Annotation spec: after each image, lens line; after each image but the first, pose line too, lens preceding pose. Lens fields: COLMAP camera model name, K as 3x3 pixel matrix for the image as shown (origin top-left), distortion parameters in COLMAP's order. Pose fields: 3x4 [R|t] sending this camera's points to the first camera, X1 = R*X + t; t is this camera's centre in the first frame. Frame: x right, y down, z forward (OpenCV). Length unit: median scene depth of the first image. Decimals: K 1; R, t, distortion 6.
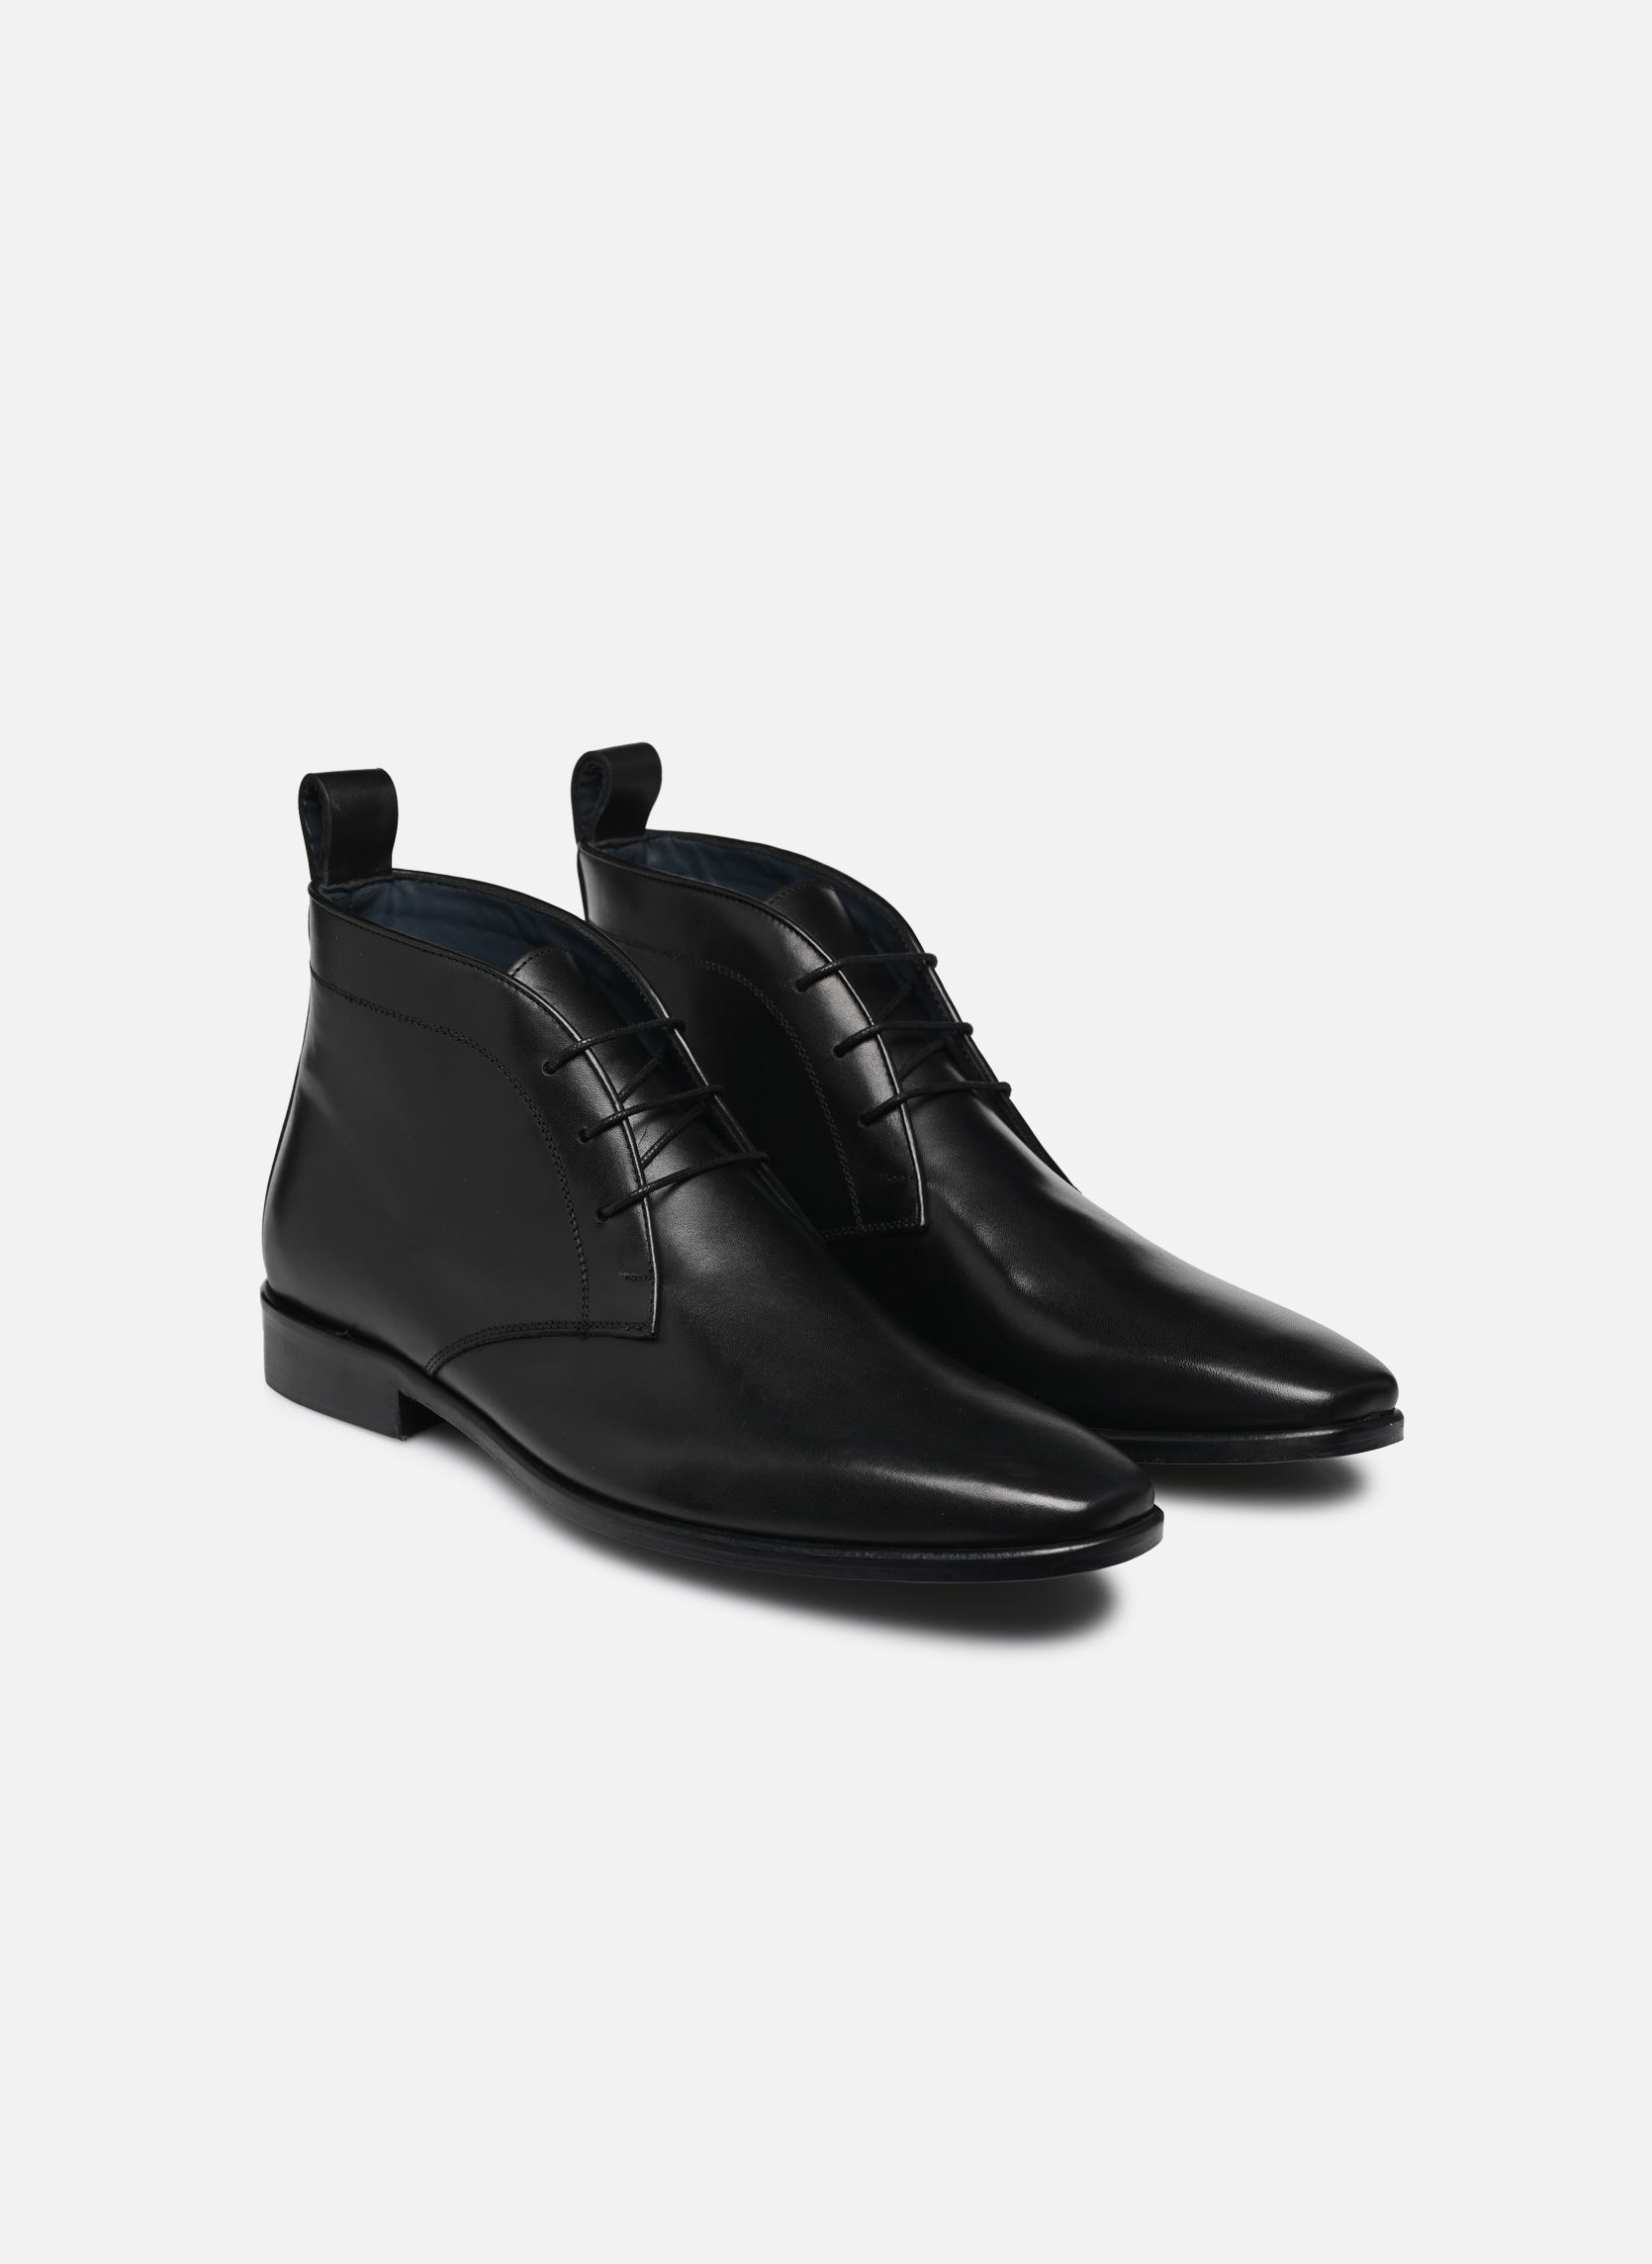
lens RADIAL K [[8259.4, 0, 825.1], [0, 8259.4, 1132.4], [0, 0, 1]] dist [-0.147535, 0.000000]
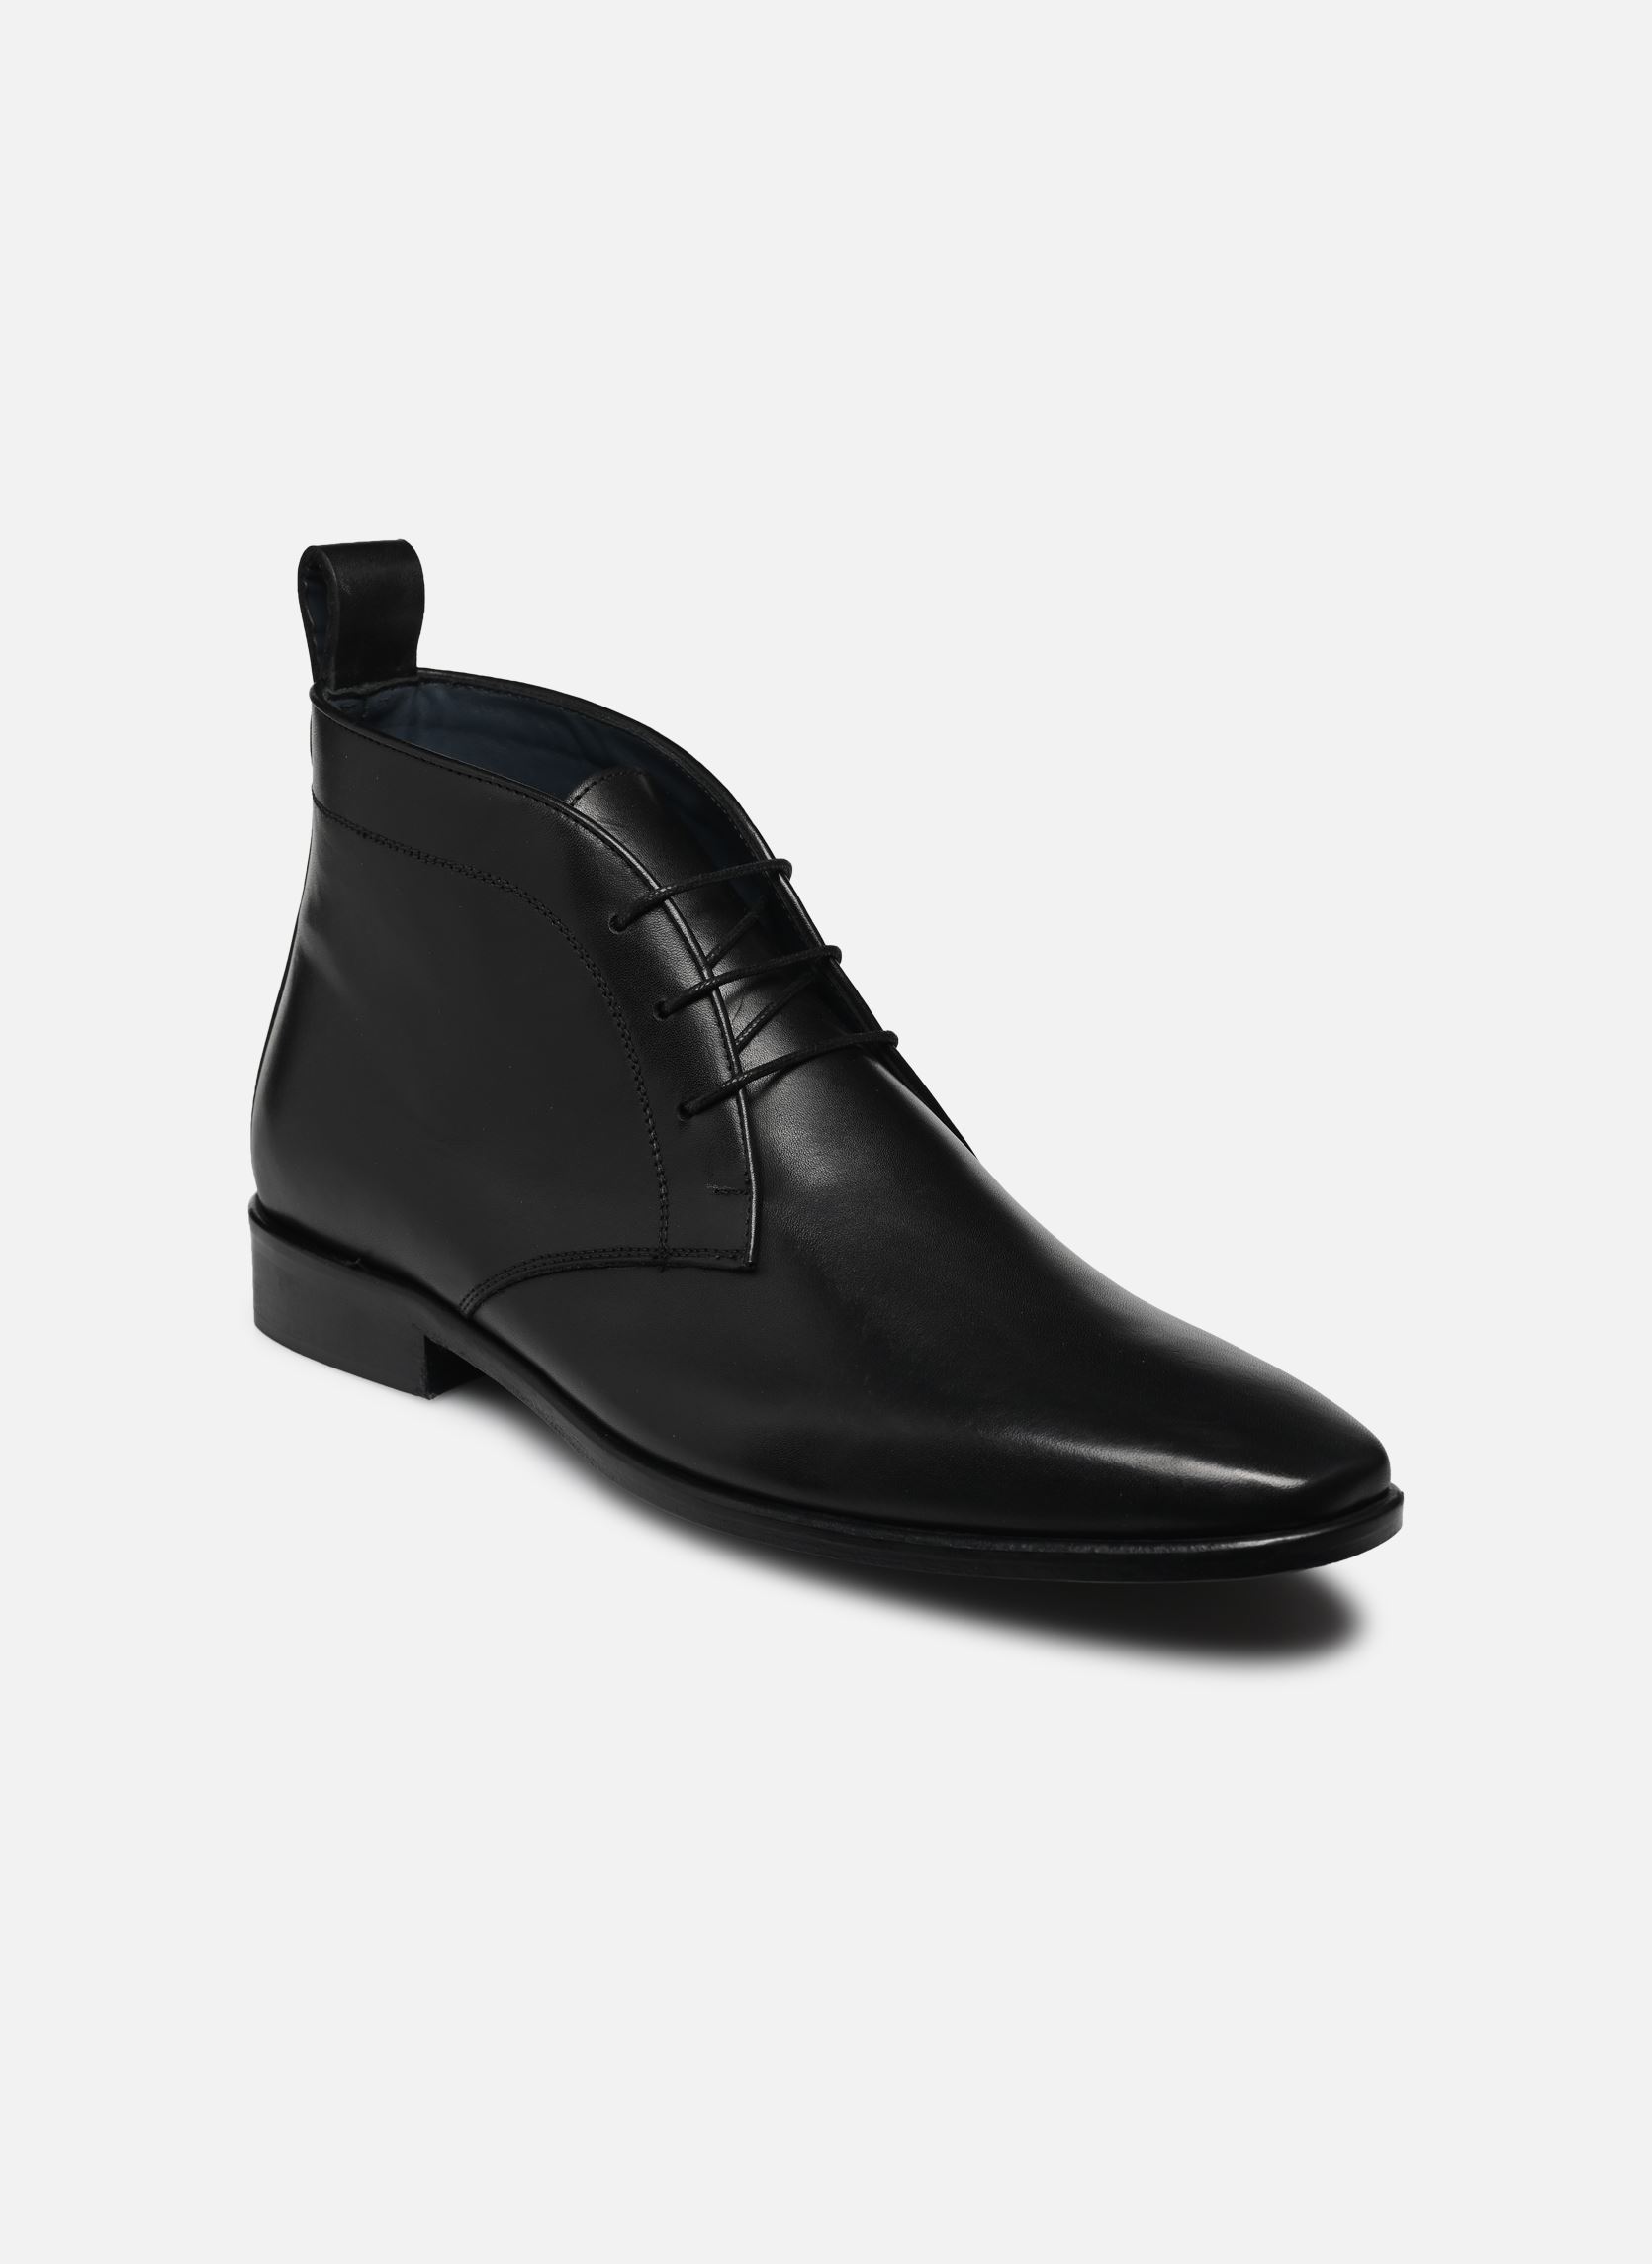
lens RADIAL K [[8259.4, 0, 827.1], [0, 8259.4, 1131.3], [0, 0, 1]] dist [-0.147535, 0.000000]
pose [[0.999812, 0.001100, -0.019384, 0.001577], [-0.001130, 0.999998, -0.001530, 0.013074], [0.019382, 0.001552, 0.999811, 0.218497]]
